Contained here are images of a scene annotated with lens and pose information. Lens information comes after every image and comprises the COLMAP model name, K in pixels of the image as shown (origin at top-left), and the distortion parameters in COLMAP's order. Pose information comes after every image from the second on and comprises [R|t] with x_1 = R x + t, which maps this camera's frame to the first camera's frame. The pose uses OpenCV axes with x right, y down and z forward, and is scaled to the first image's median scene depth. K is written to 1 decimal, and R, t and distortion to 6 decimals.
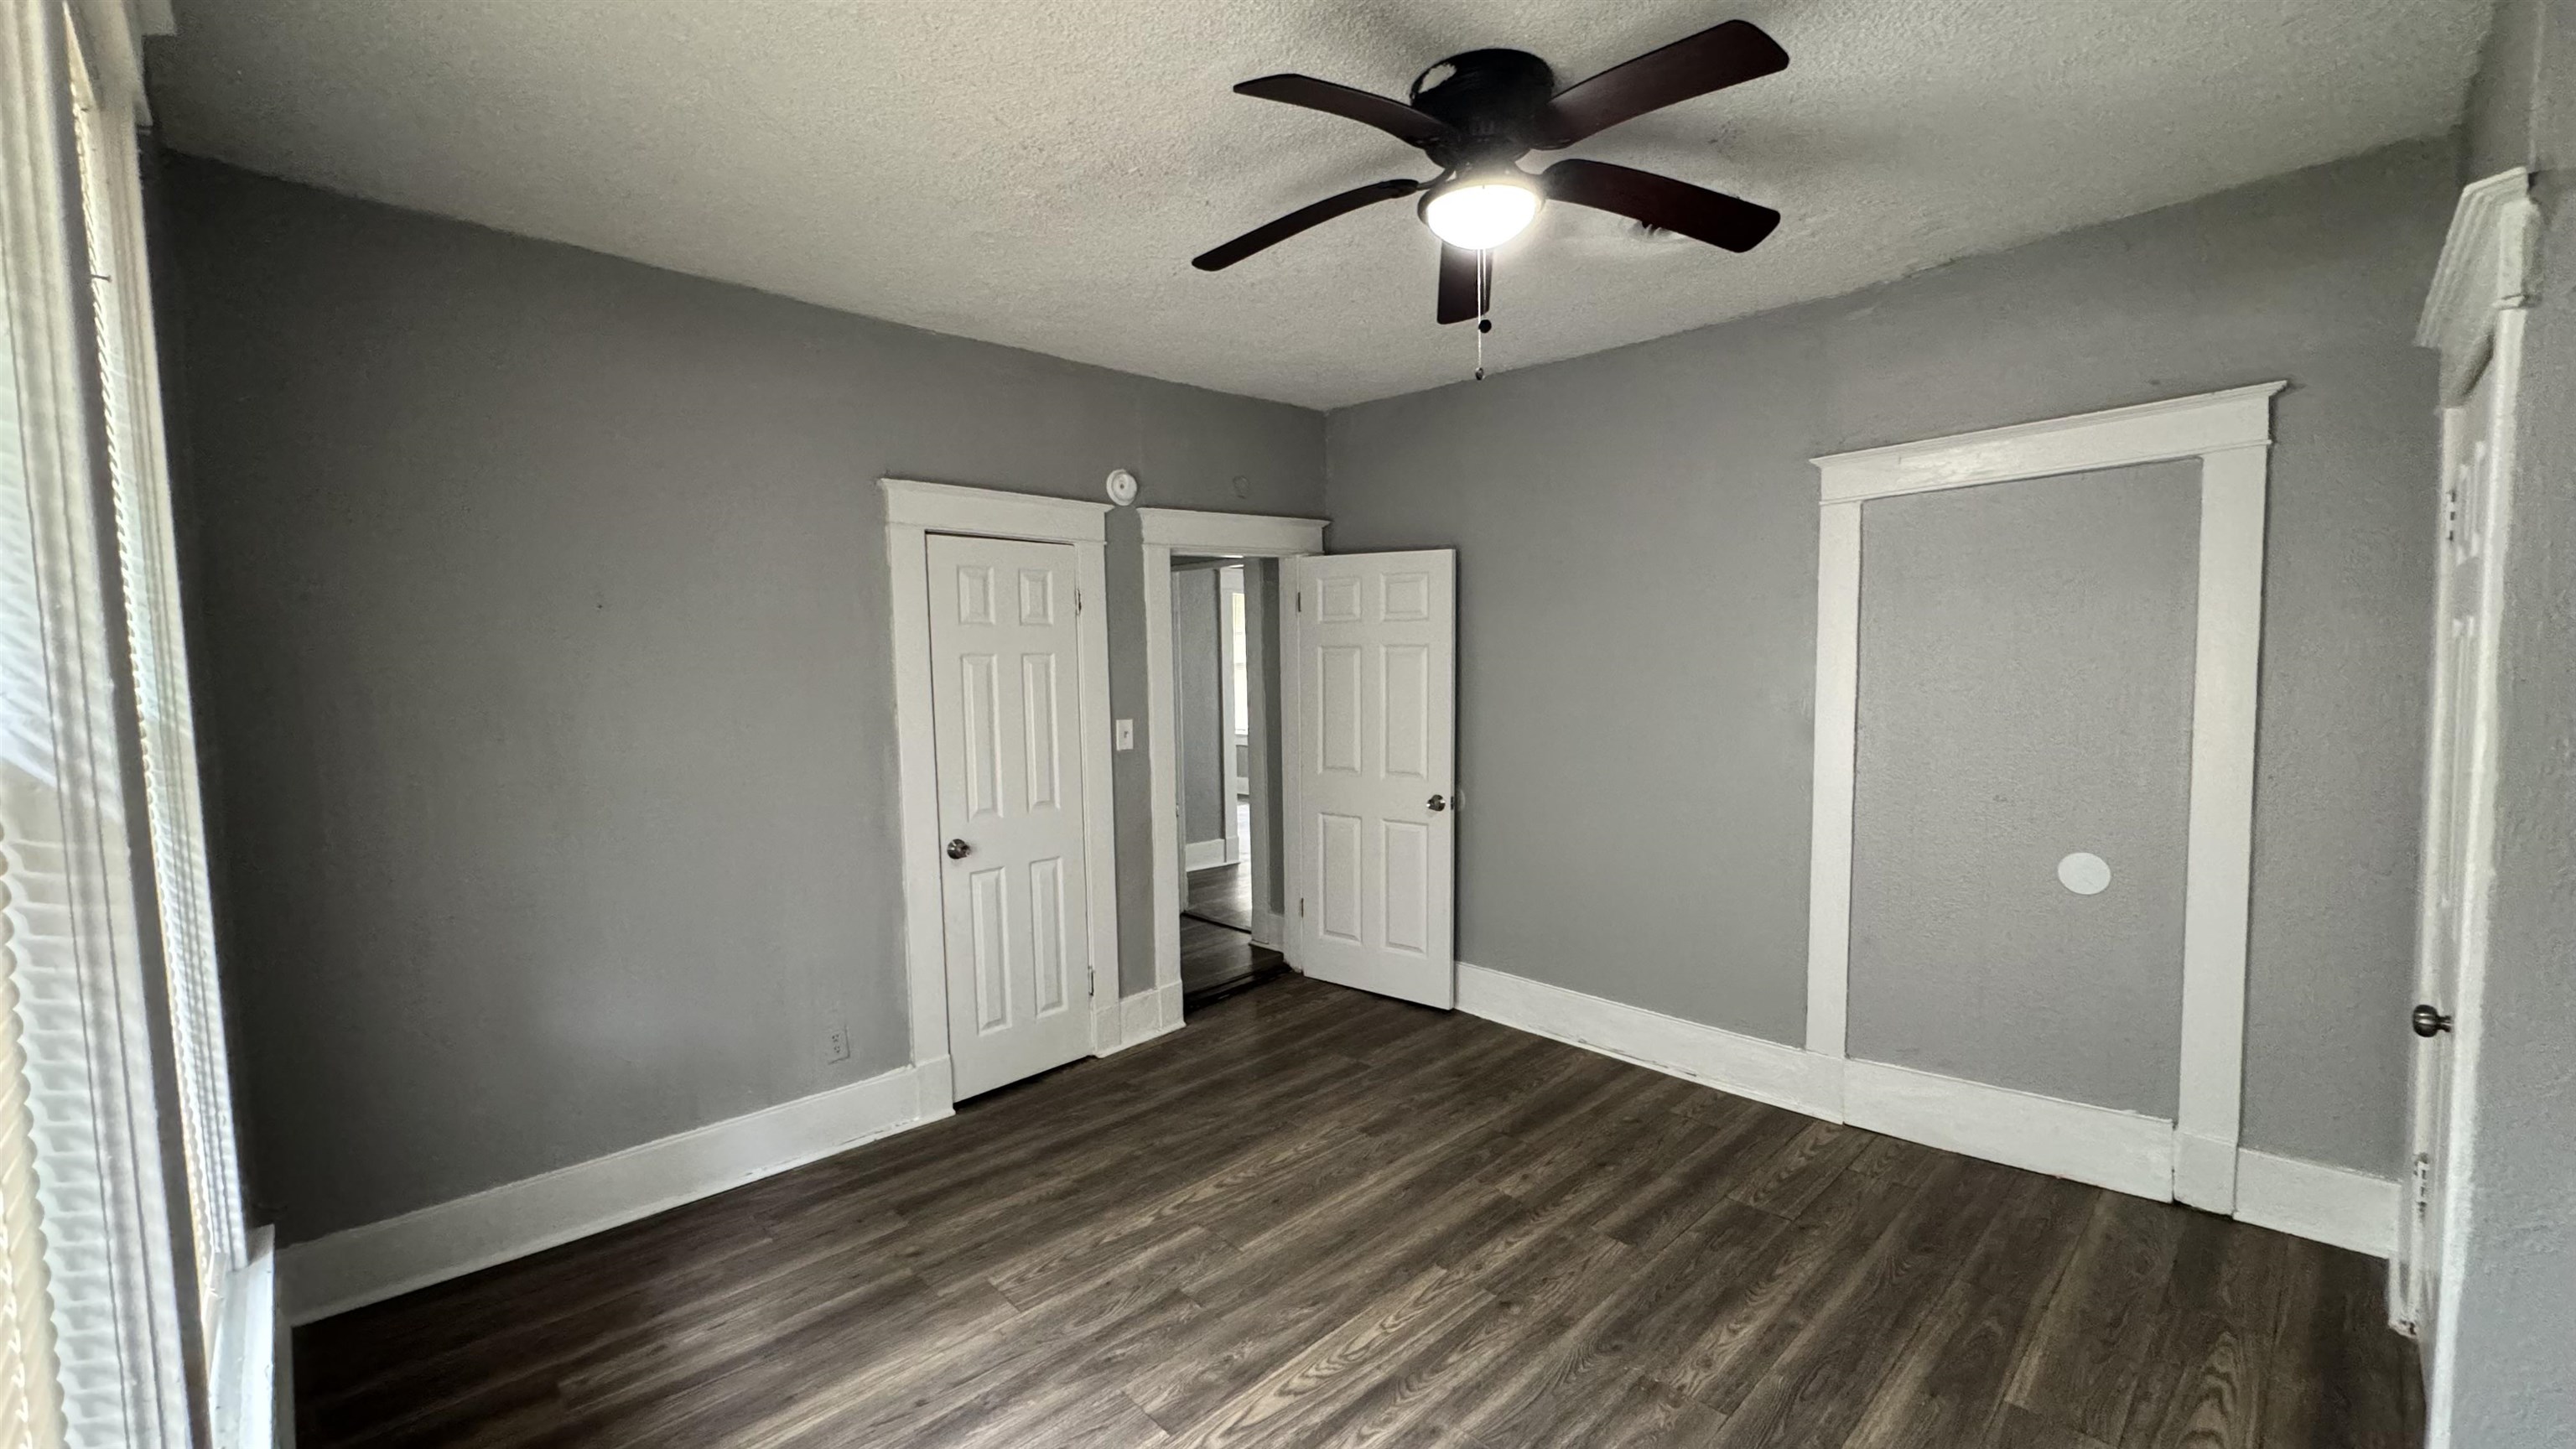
lens RADIAL K [[1043.1, 0, 1271.0], [0, 1043.1, 731.9], [0, 0, 1]] dist [-0.000450, -0.000040]
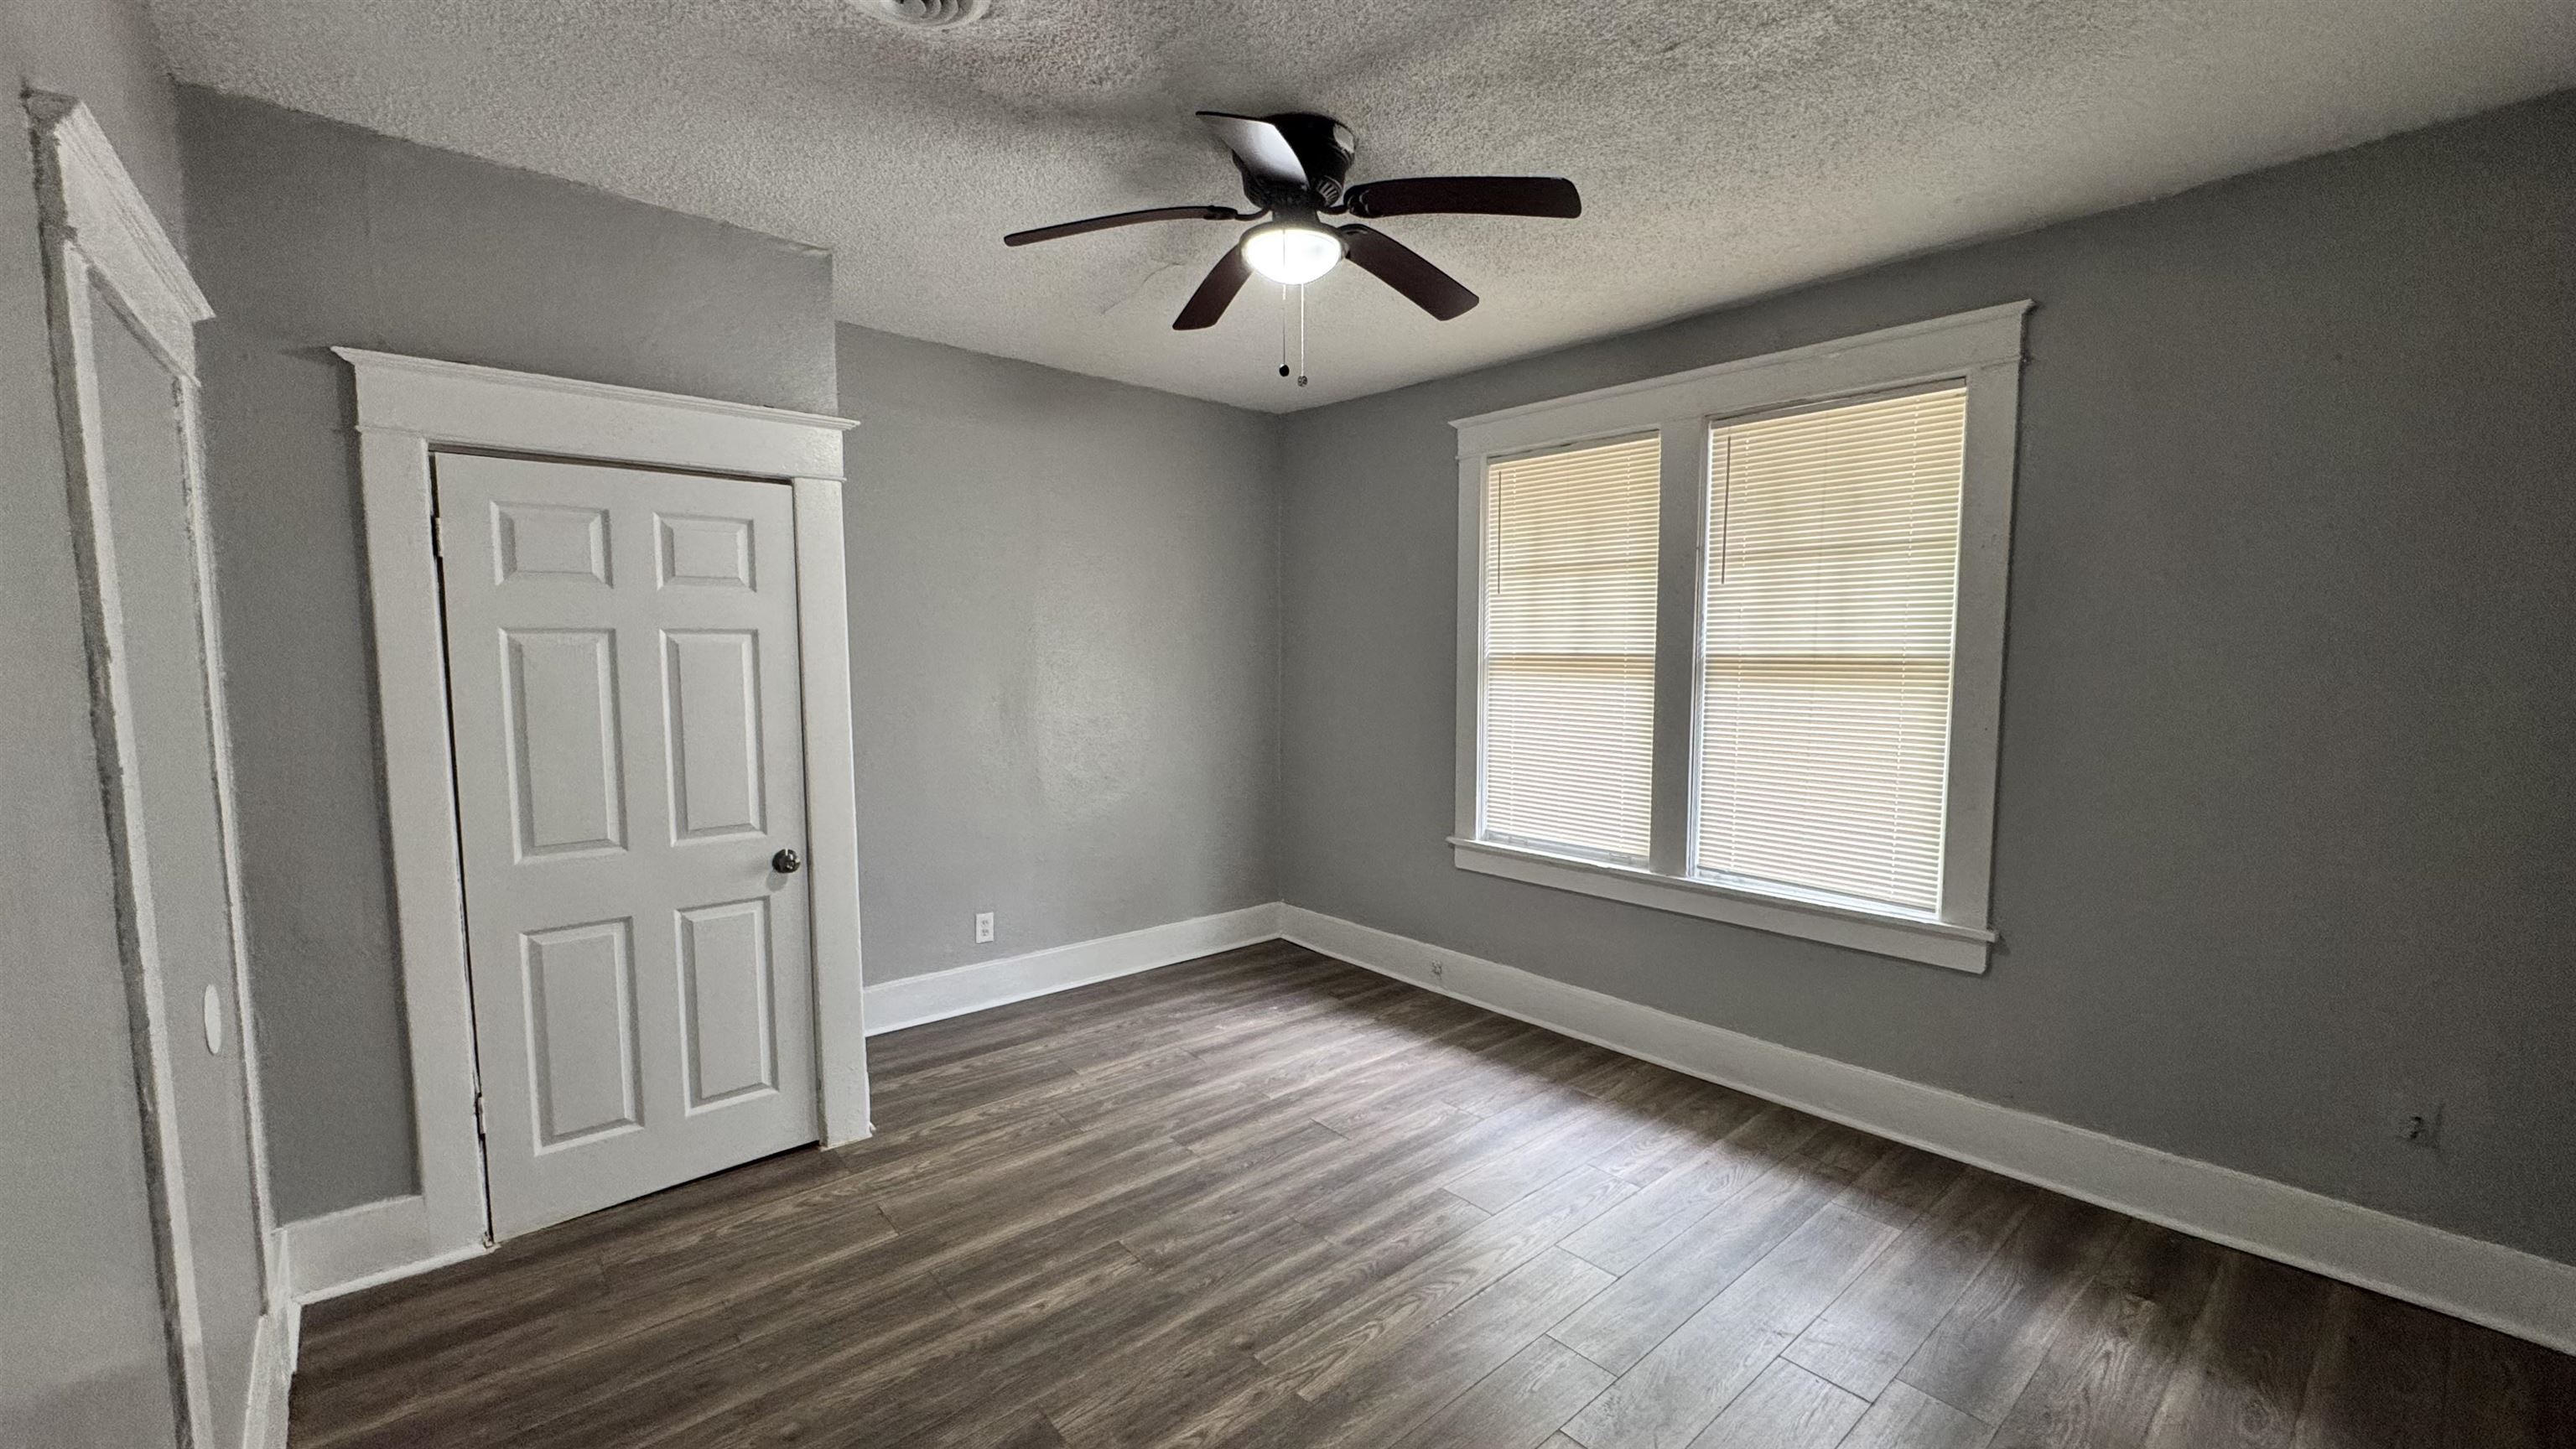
lens RADIAL K [[1043.1, 0, 1271.0], [0, 1043.1, 731.9], [0, 0, 1]] dist [-0.000450, -0.000040]
pose [[-0.998411, 0.013509, 0.054706, 0.153889], [0.021960, 0.987361, 0.156959, -0.142357], [-0.051894, 0.157911, -0.986089, 1.927614]]
